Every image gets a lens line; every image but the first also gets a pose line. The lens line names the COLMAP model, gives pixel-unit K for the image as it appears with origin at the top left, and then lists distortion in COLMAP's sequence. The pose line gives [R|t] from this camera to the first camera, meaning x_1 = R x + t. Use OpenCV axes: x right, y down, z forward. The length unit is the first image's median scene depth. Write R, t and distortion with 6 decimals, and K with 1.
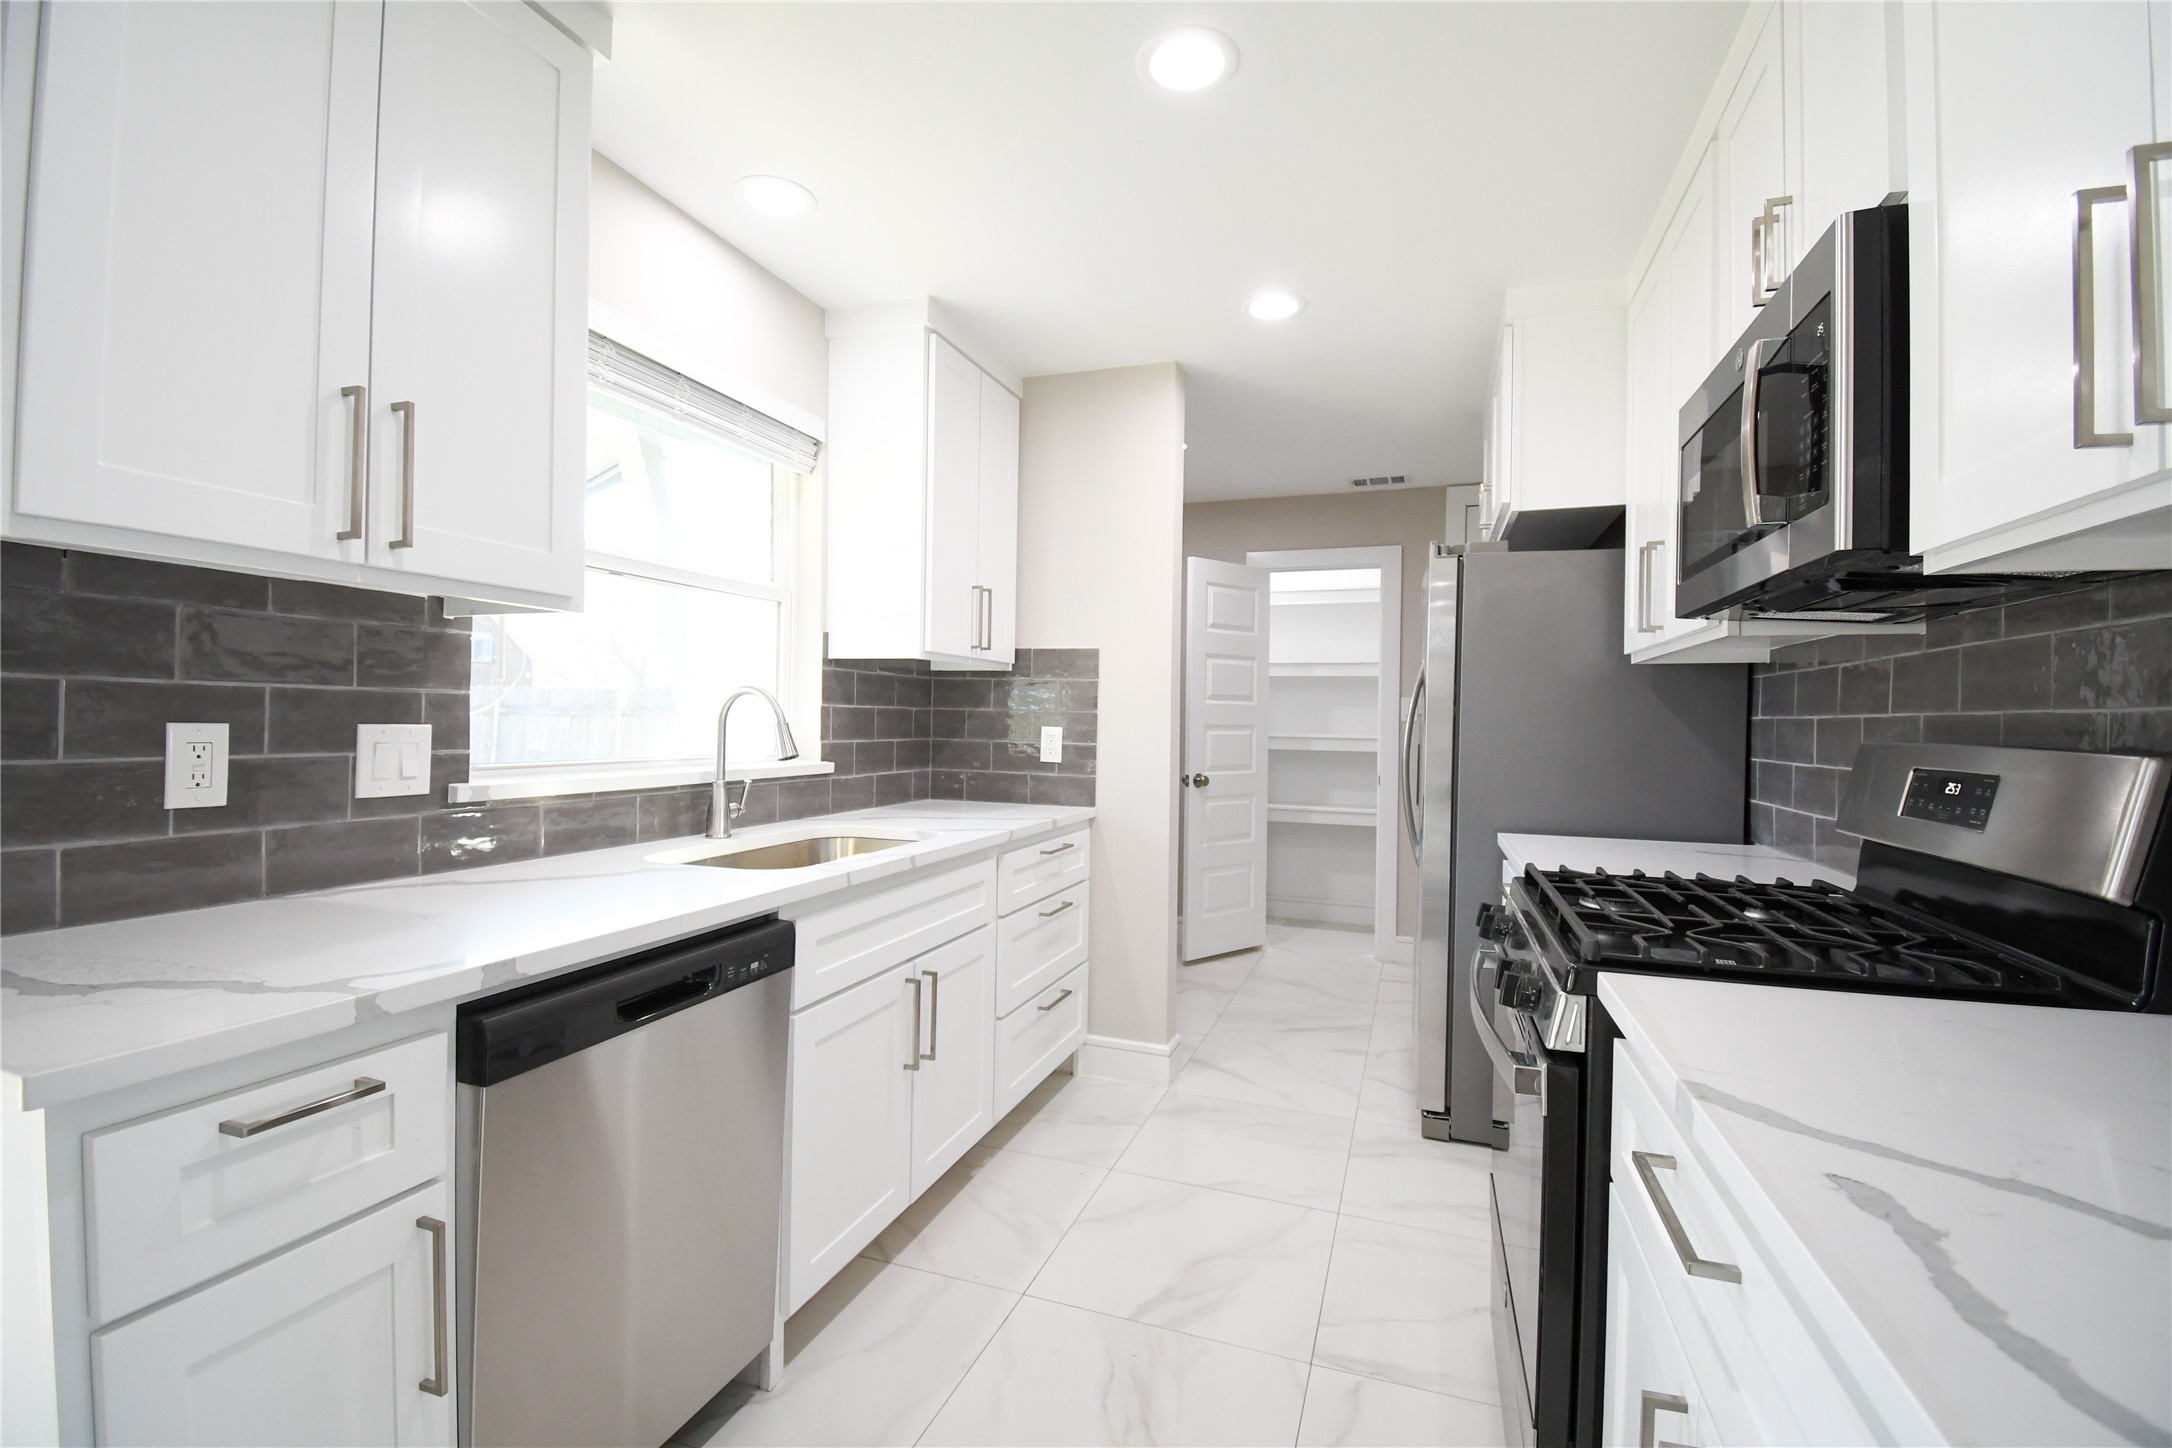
lens RADIAL K [[954.6, 0, 1088.7], [0, 954.6, 722.9], [0, 0, 1]] dist [0.015521, -0.022602]
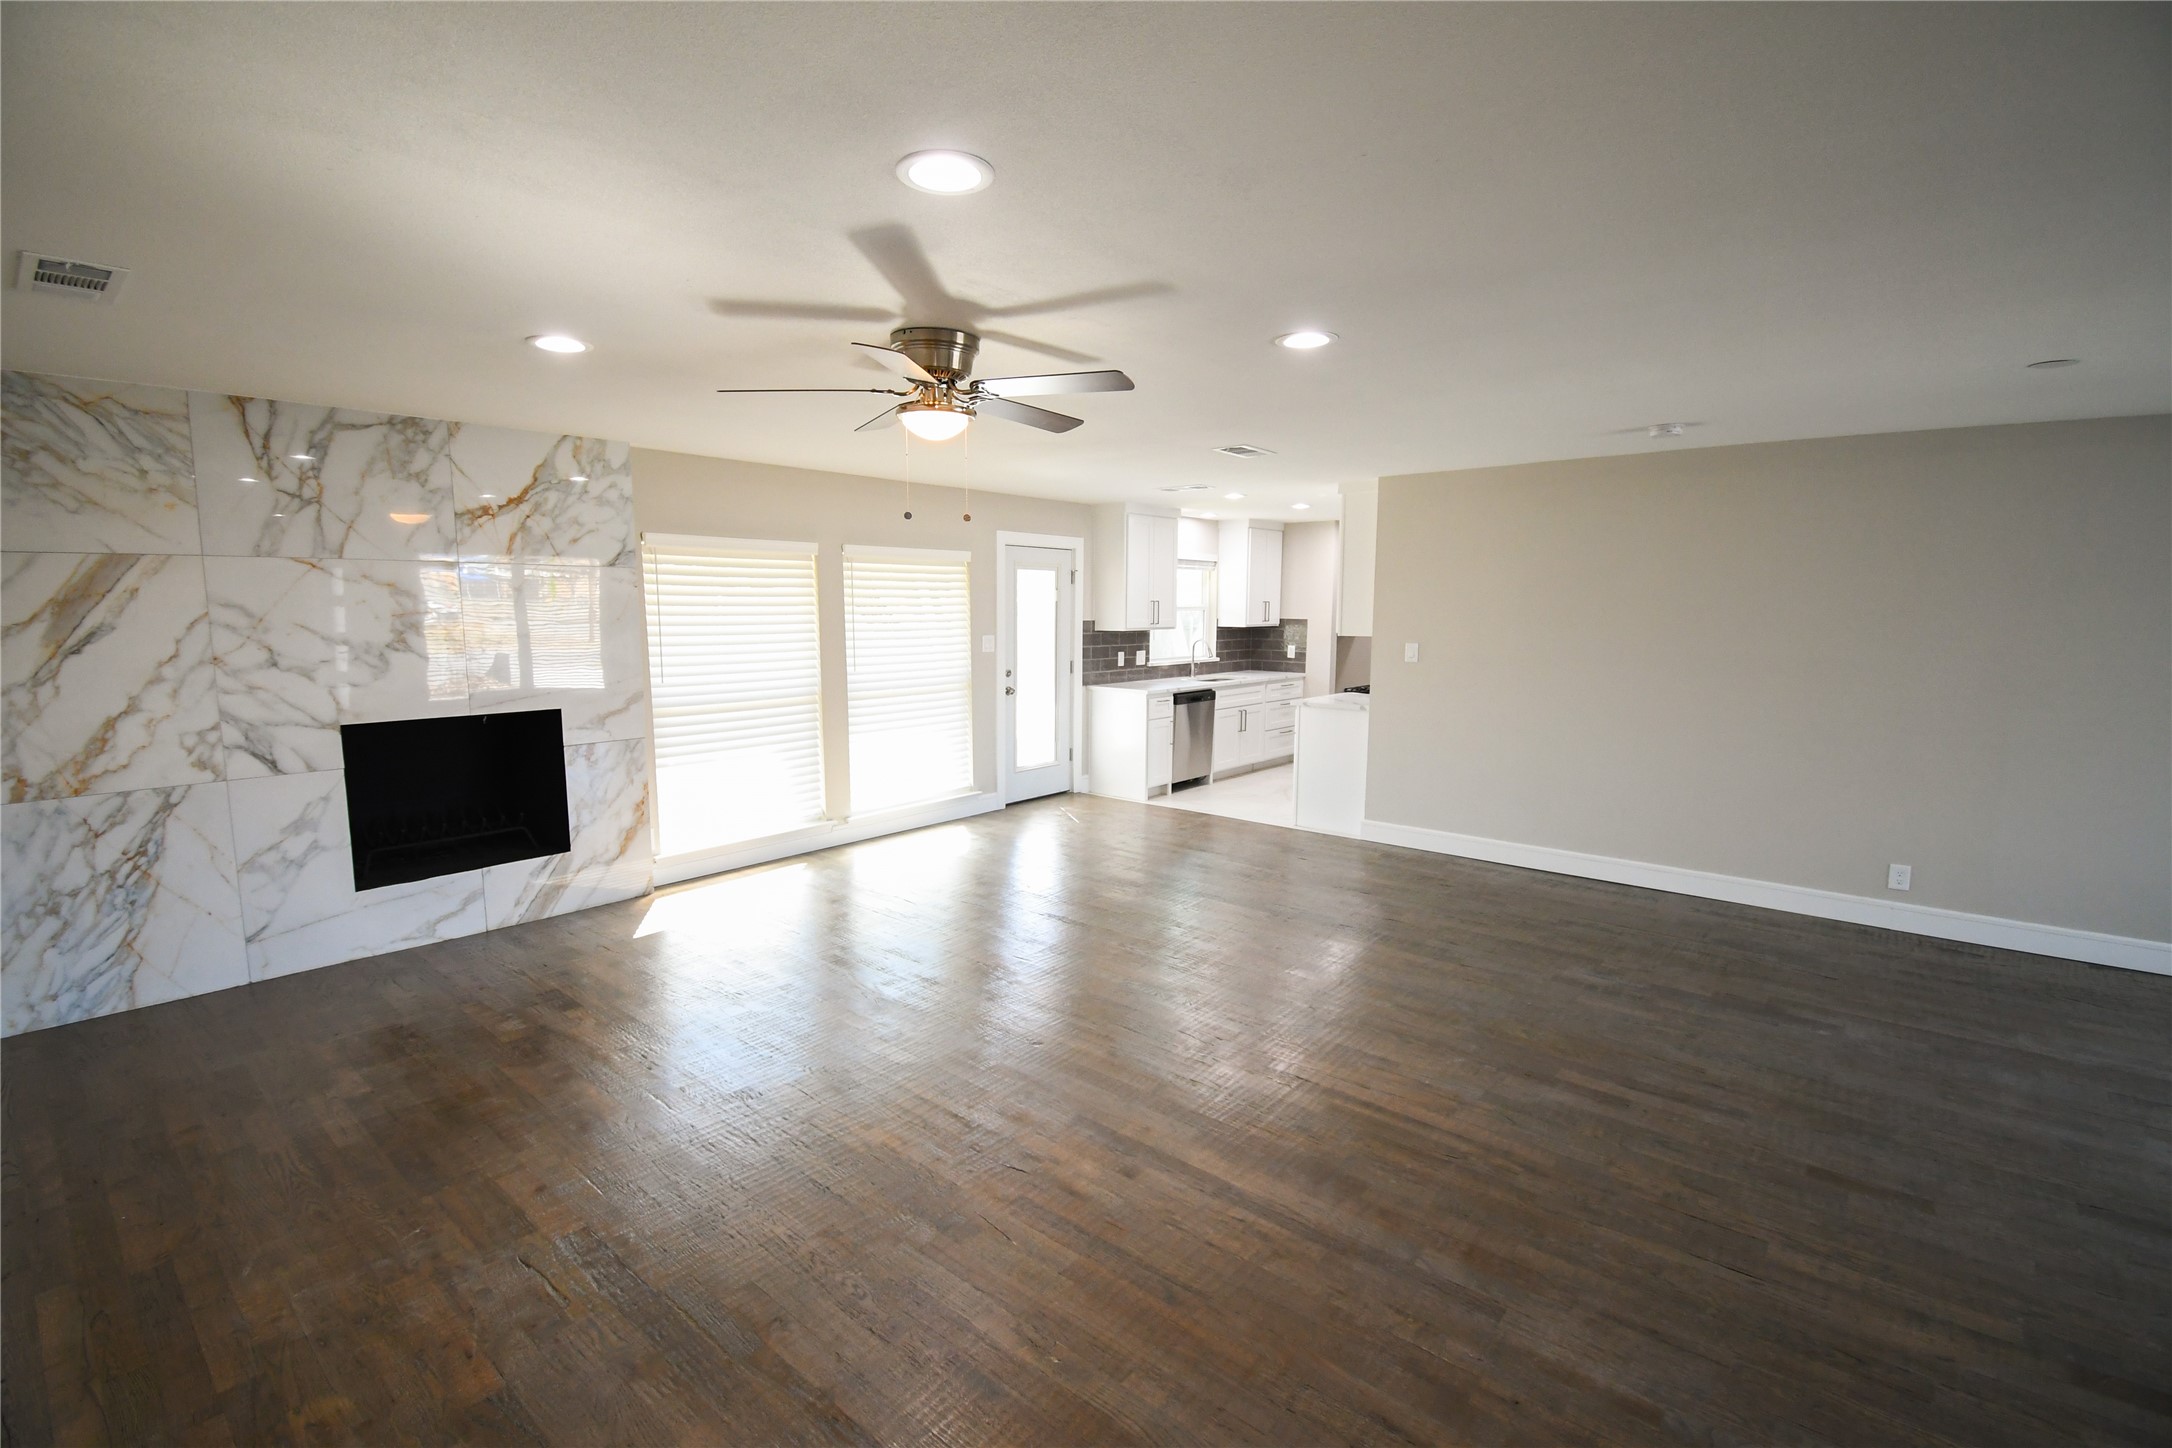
lens RADIAL K [[954.6, 0, 1088.7], [0, 954.6, 722.9], [0, 0, 1]] dist [0.015521, -0.022602]
pose [[0.933001, 0.033851, -0.358279, 0.602663], [0.008751, 0.993138, 0.116621, -0.148516], [0.359768, -0.111943, 0.926302, -2.700244]]
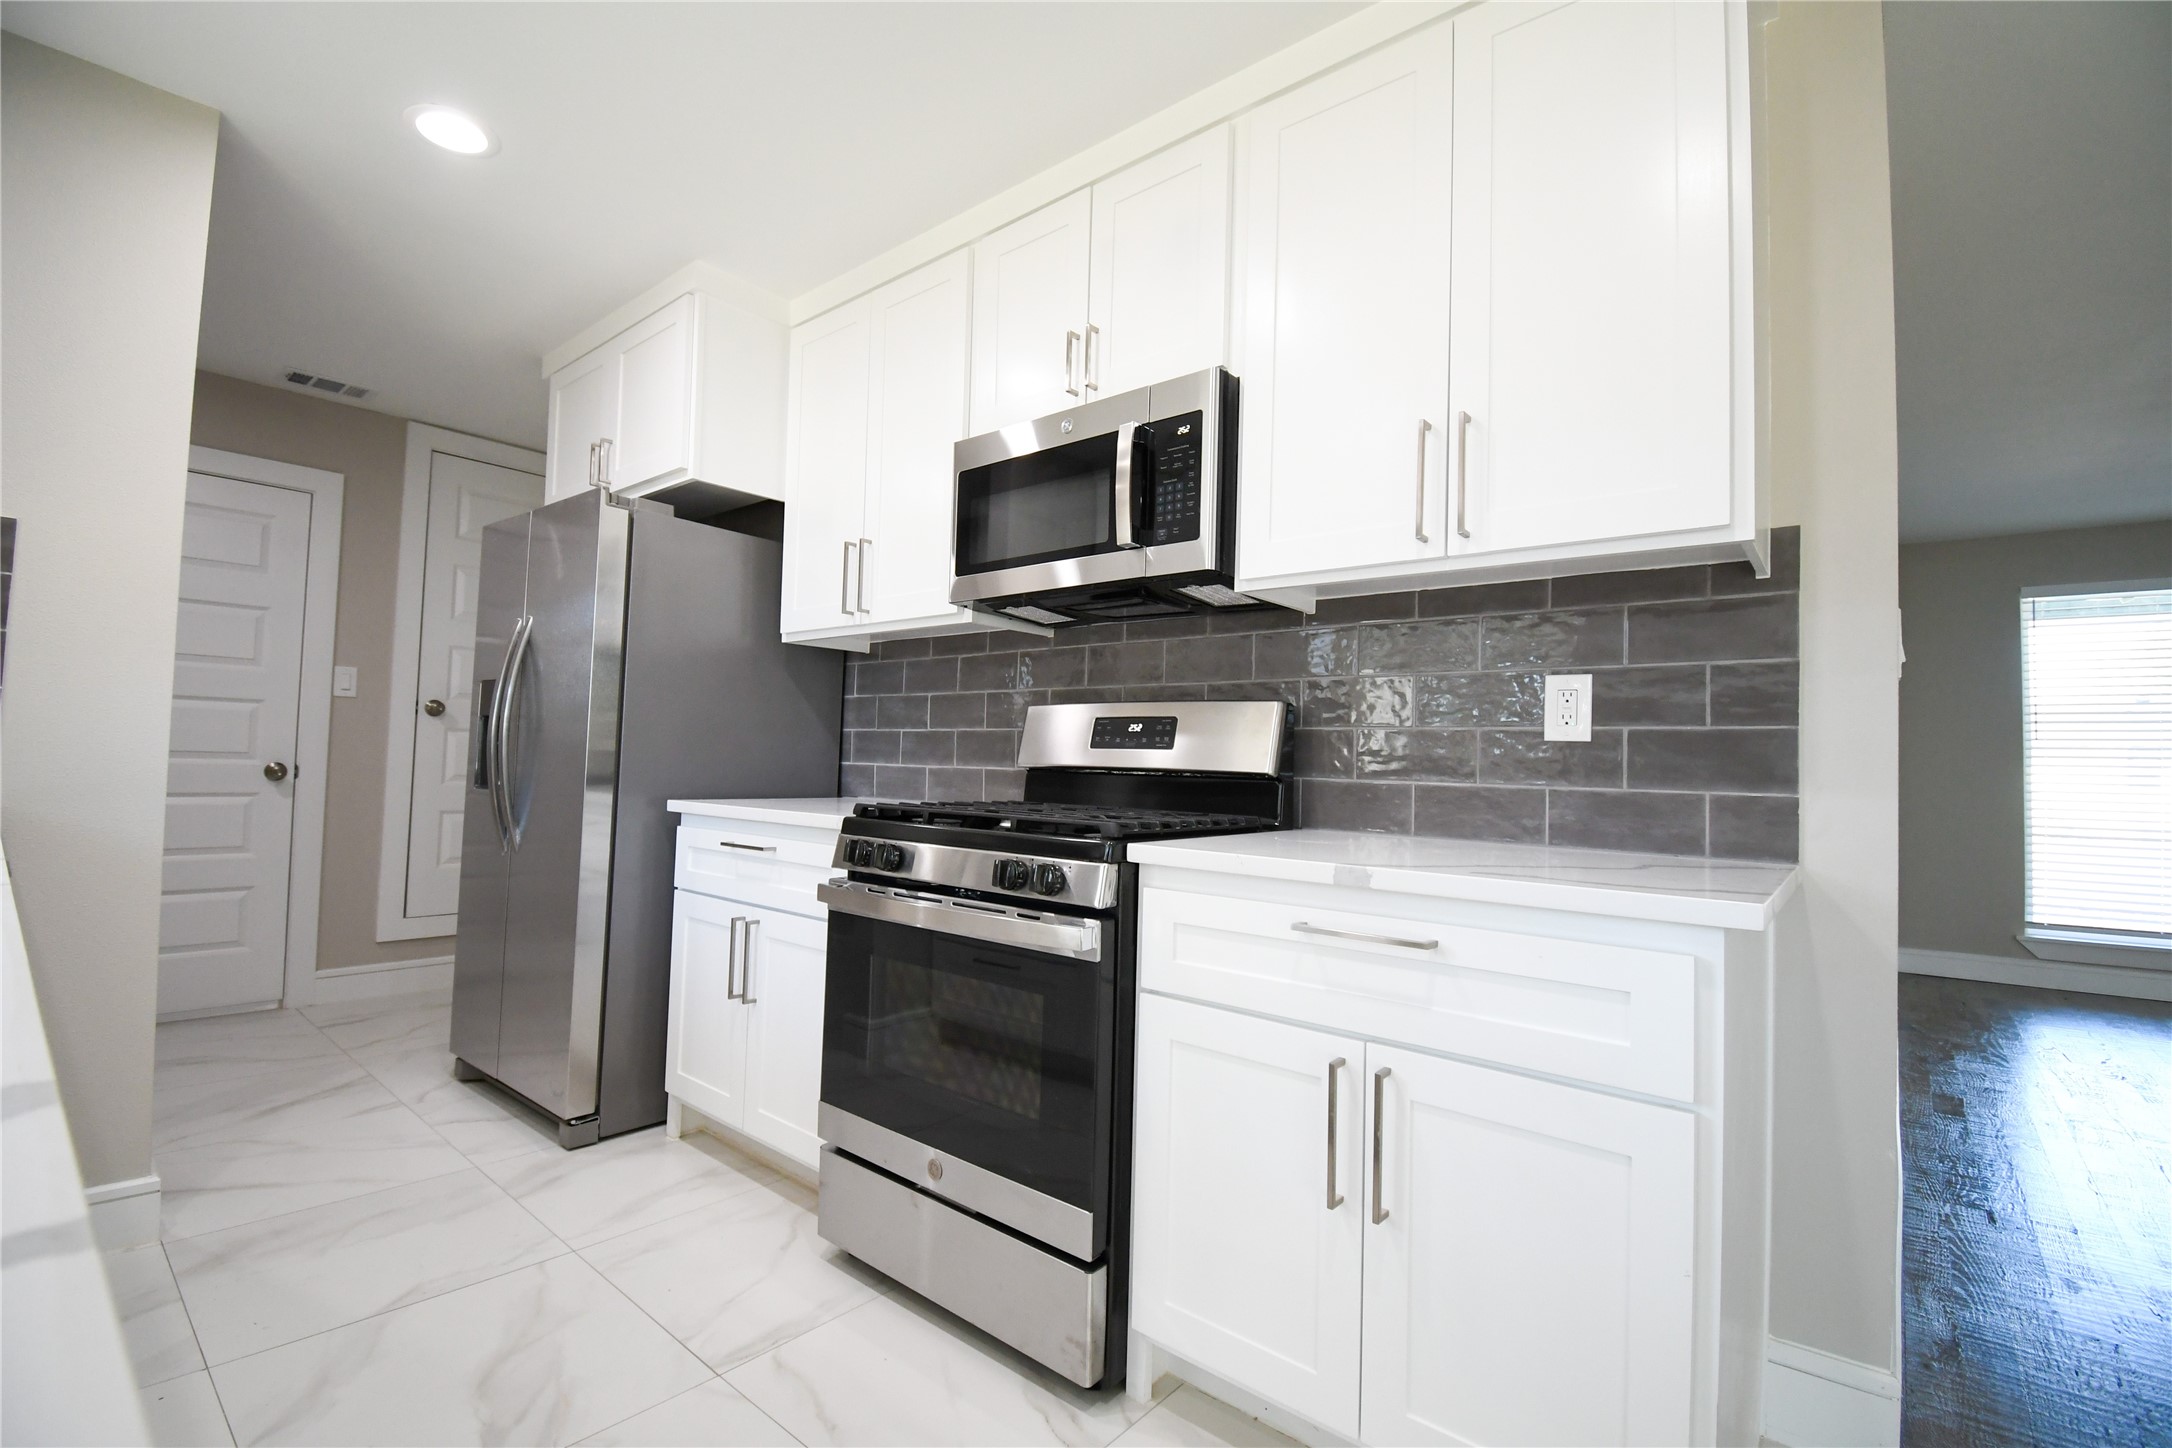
lens RADIAL K [[954.6, 0, 1088.7], [0, 954.6, 722.9], [0, 0, 1]] dist [0.015521, -0.022602]
pose [[0.351557, 0.035723, 0.935485, -0.376665], [-0.020174, 0.999329, -0.030580, 0.063613], [-0.935949, -0.008122, 0.352042, 0.279678]]
